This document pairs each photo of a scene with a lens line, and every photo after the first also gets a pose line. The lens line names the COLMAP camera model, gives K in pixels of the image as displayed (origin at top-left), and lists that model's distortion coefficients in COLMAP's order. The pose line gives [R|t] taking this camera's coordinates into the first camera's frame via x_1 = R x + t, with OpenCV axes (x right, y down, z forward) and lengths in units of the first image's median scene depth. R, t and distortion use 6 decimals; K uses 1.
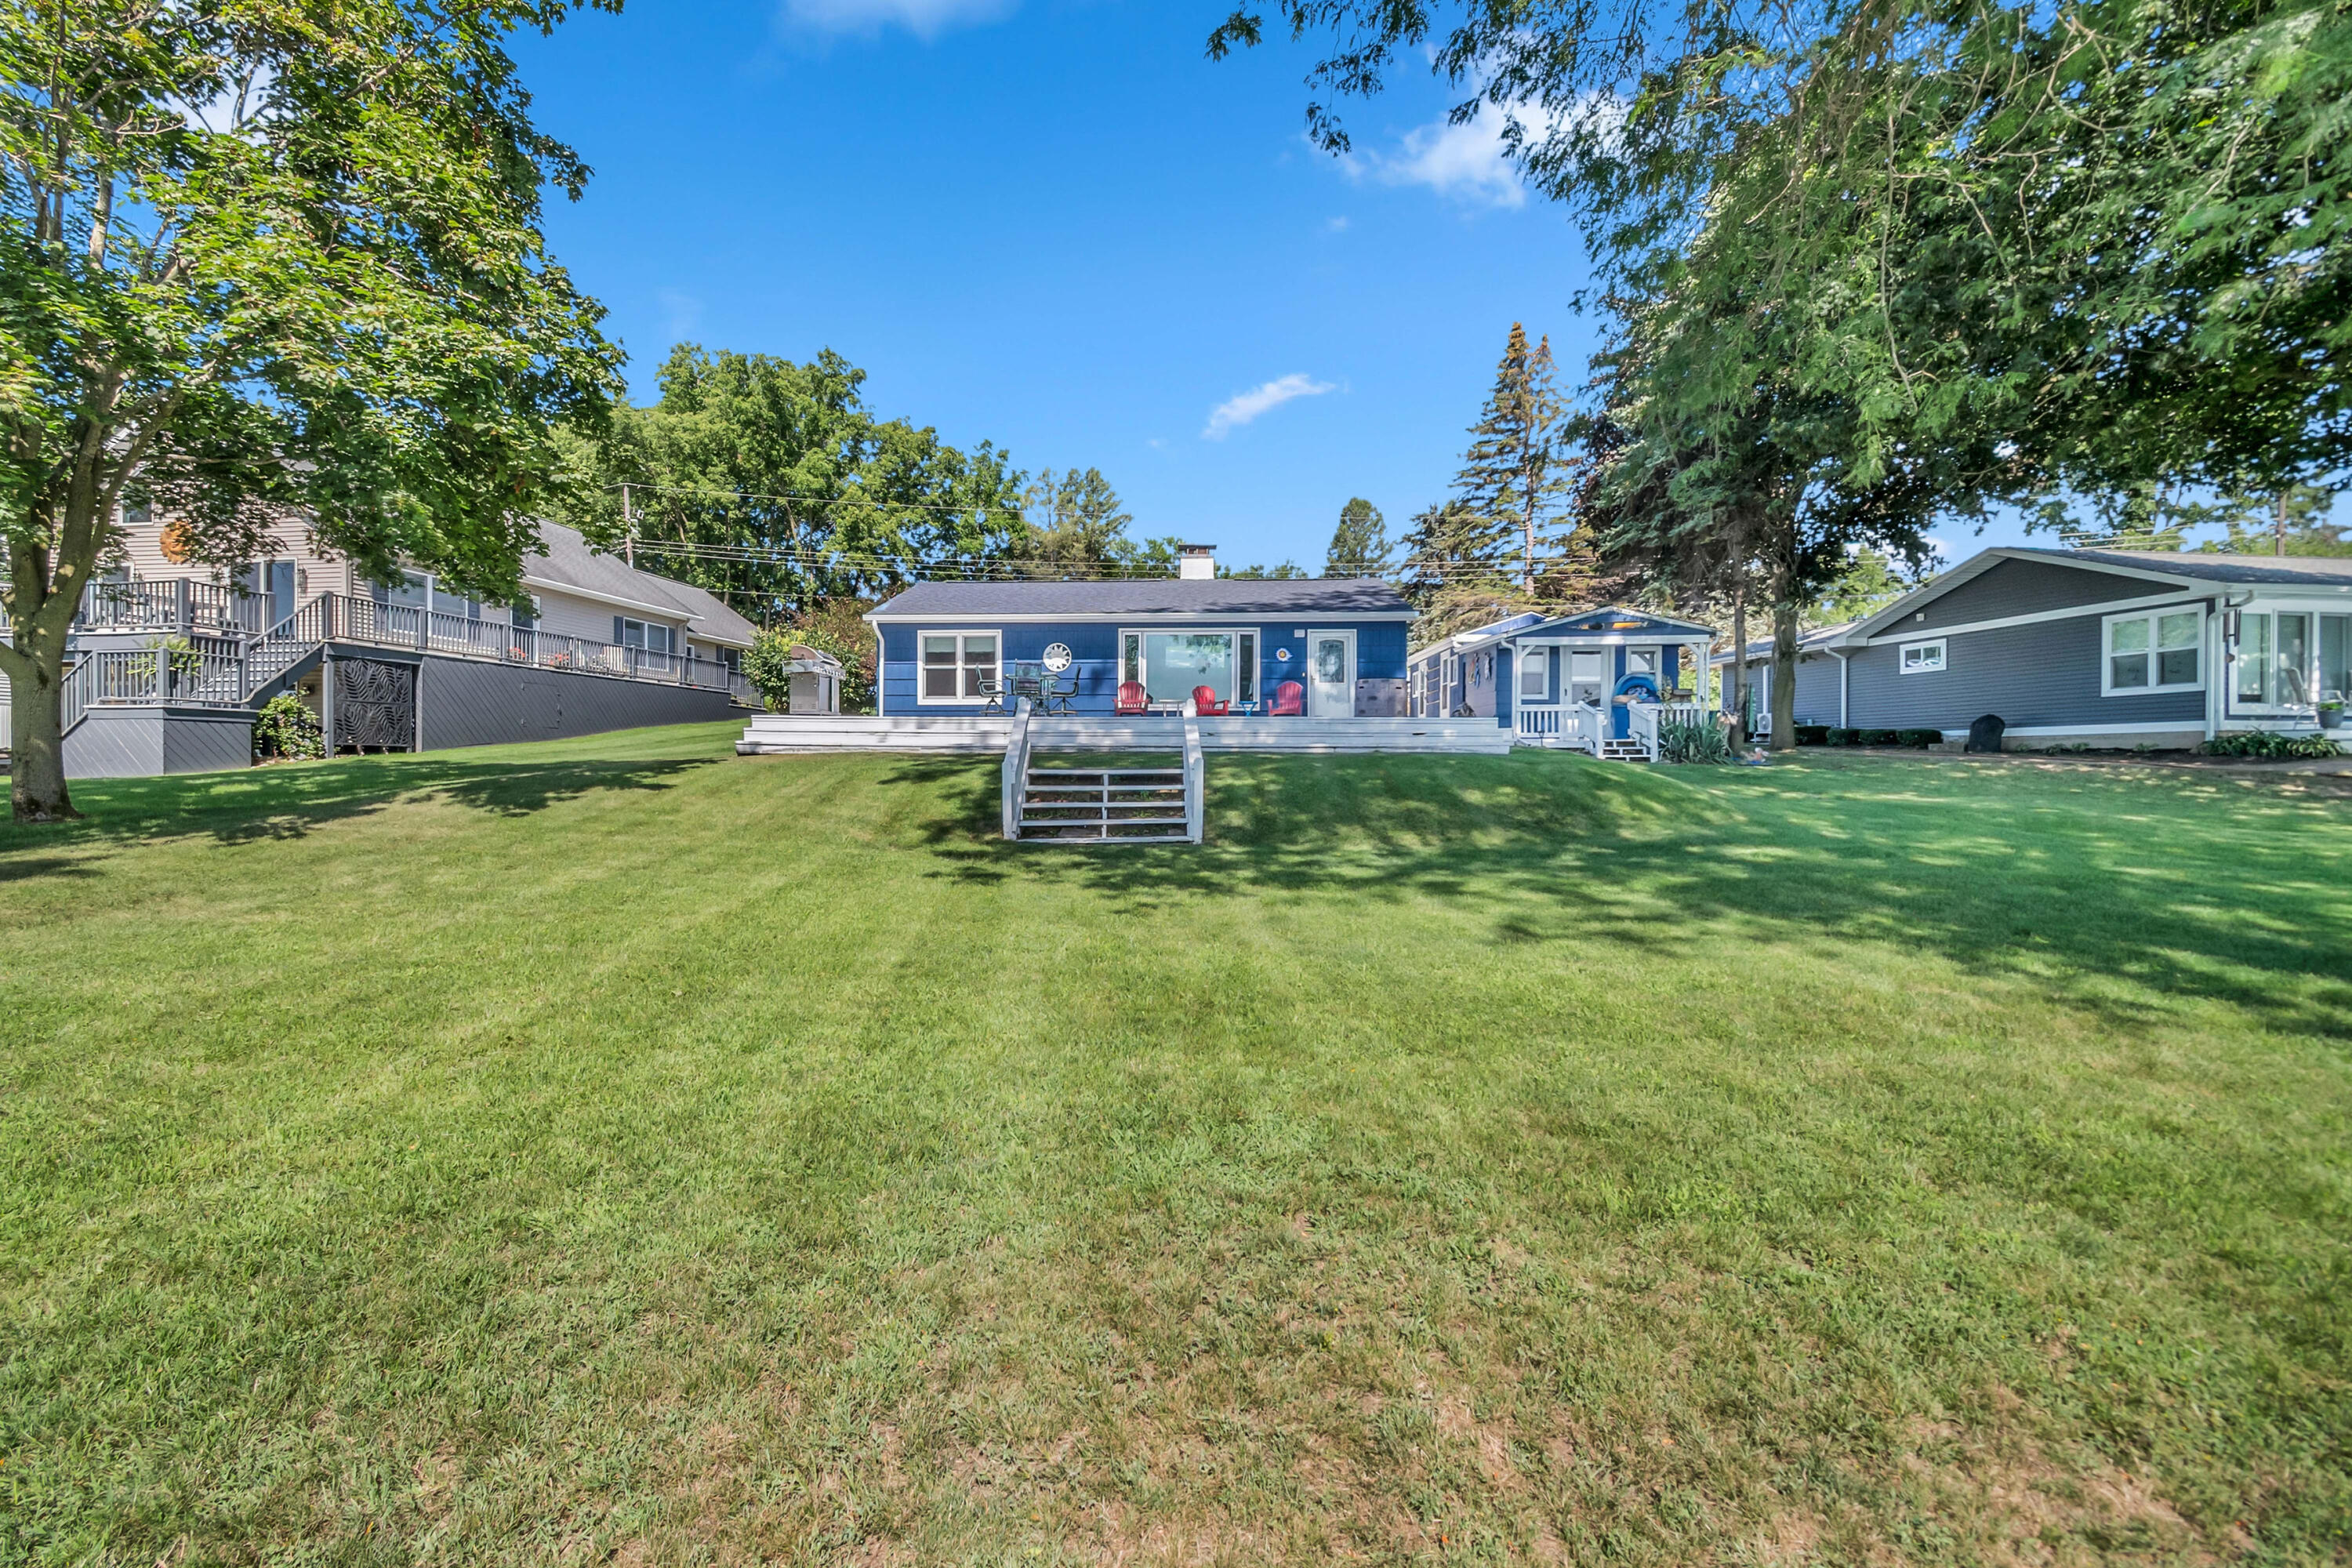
lens RADIAL K [[1045.2, 0, 1135.7], [0, 1045.2, 764.1], [0, 0, 1]] dist [-0.000621, -0.000409]
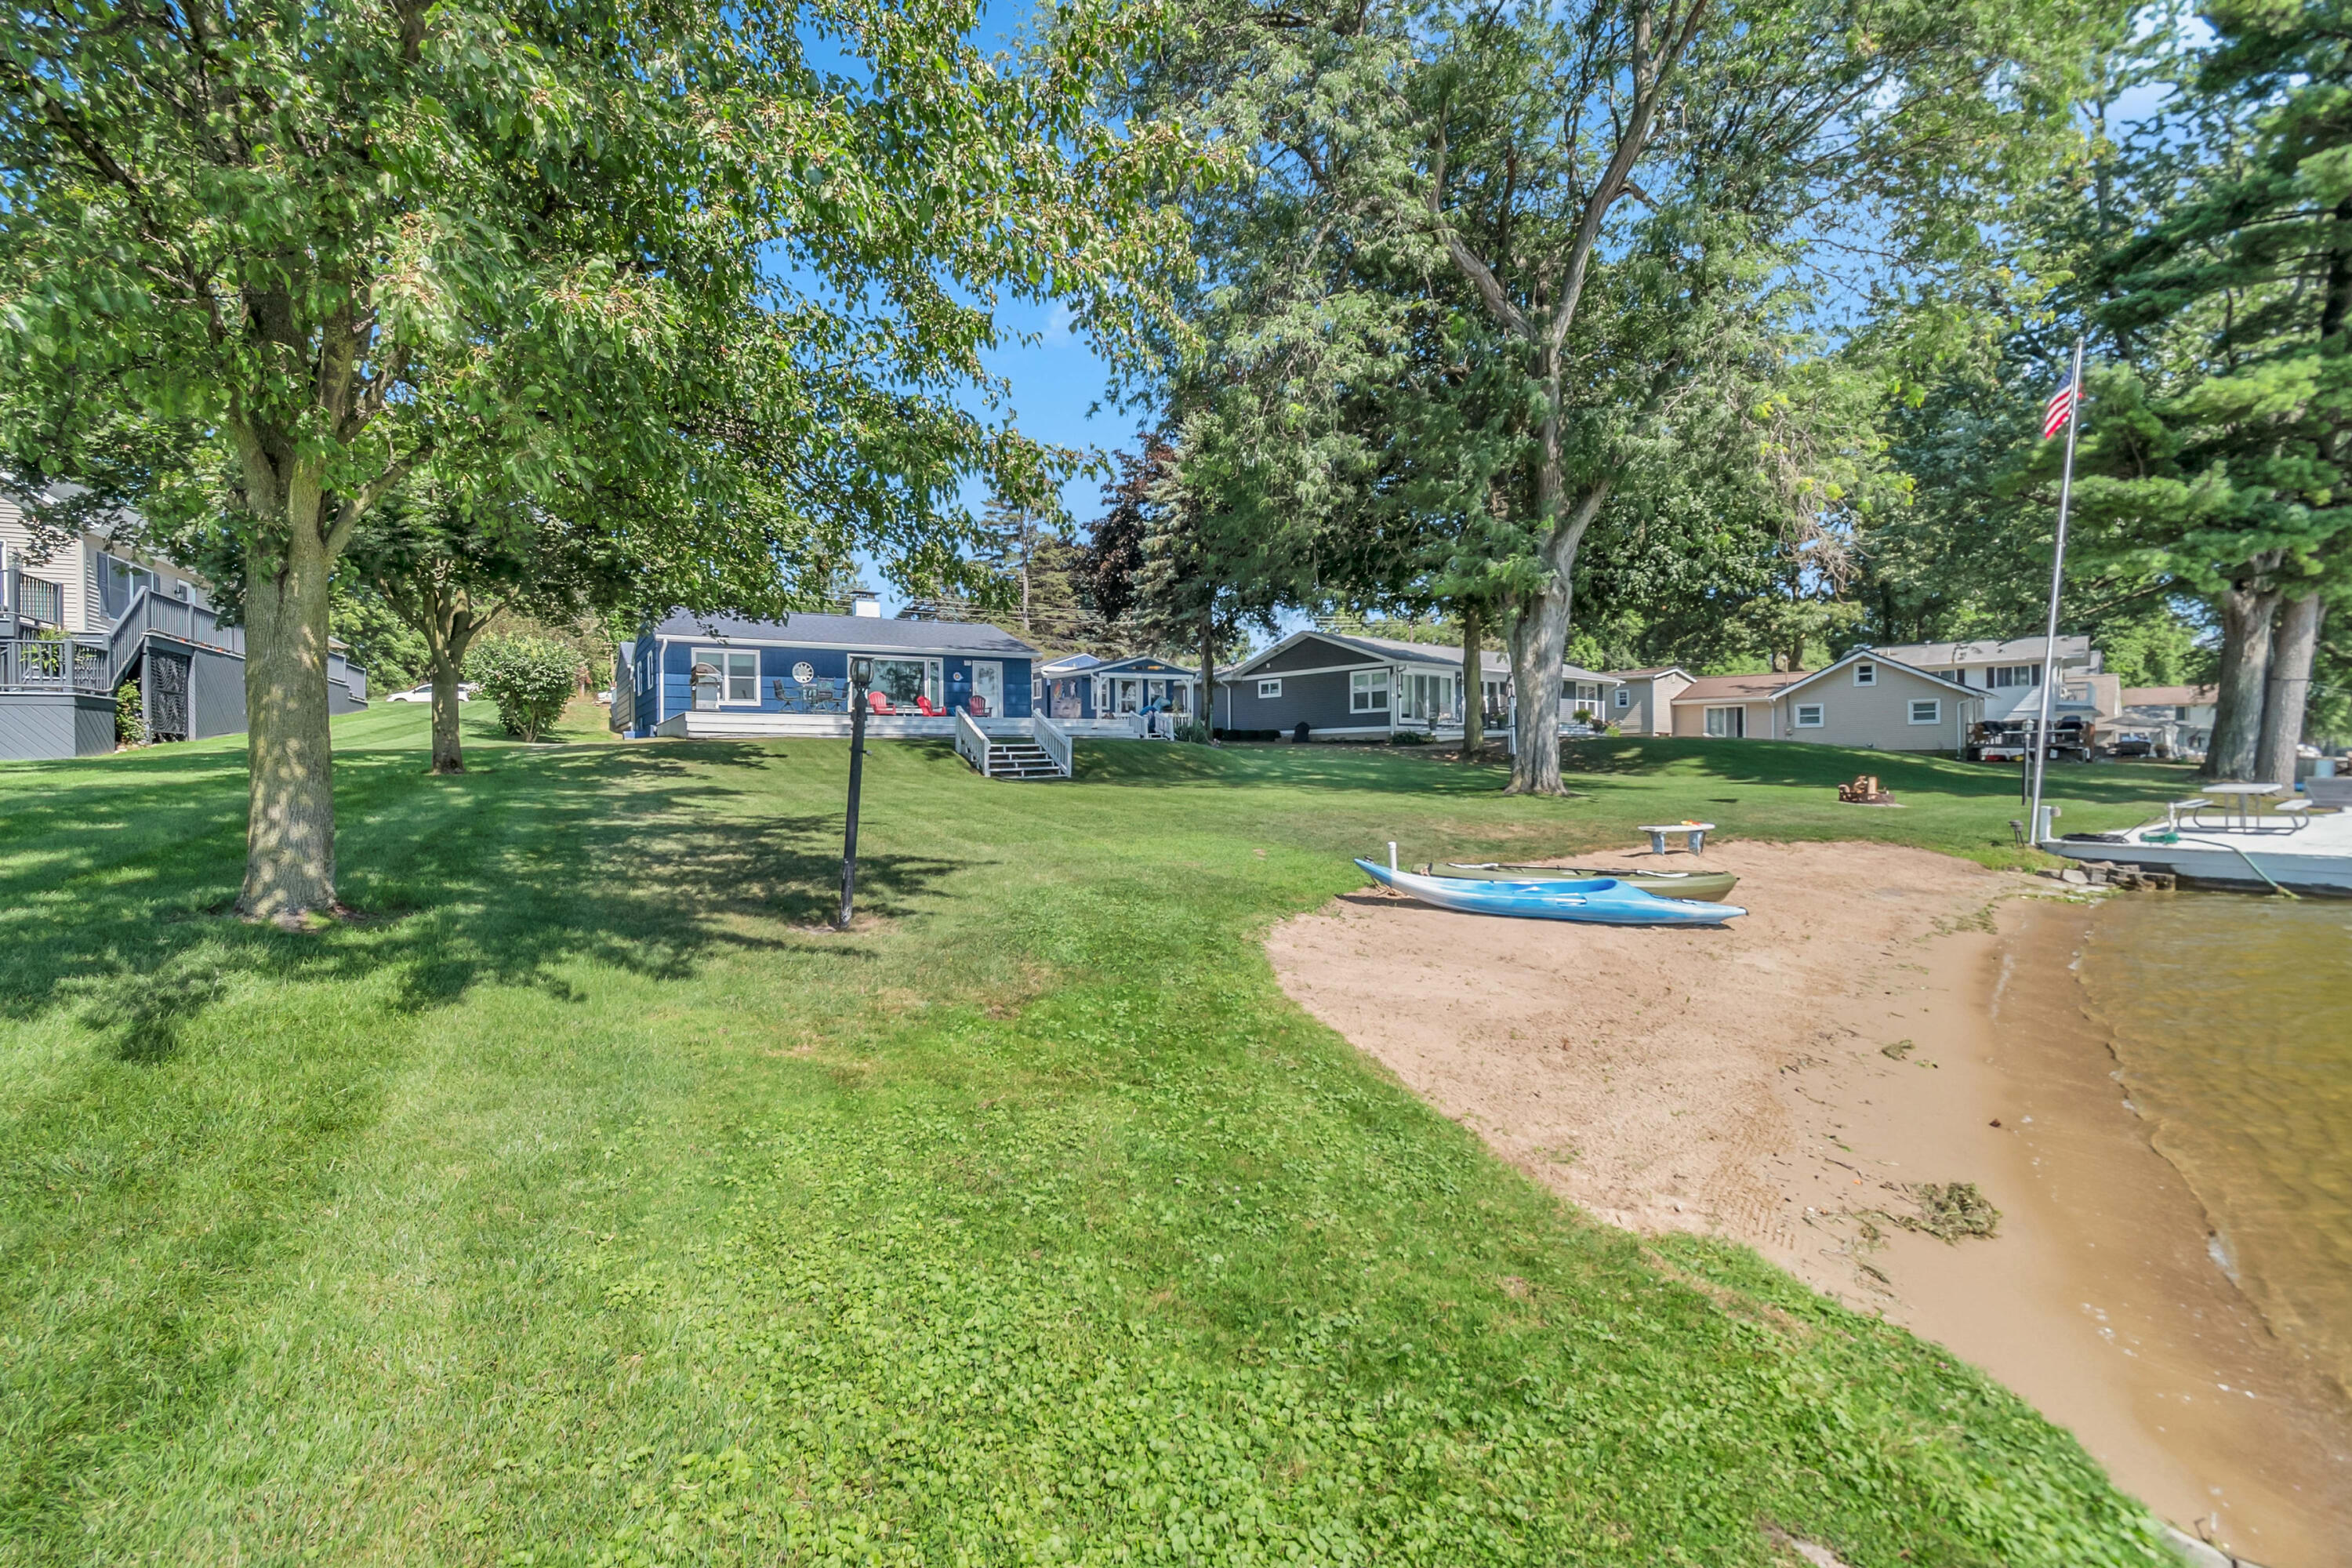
lens RADIAL K [[1045.2, 0, 1135.7], [0, 1045.2, 764.1], [0, 0, 1]] dist [-0.000621, -0.000409]
pose [[0.836201, -0.010306, 0.548326, -0.411857], [0.011186, 0.999936, 0.001735, 0.018861], [-0.548309, 0.004683, 0.836263, -0.350504]]
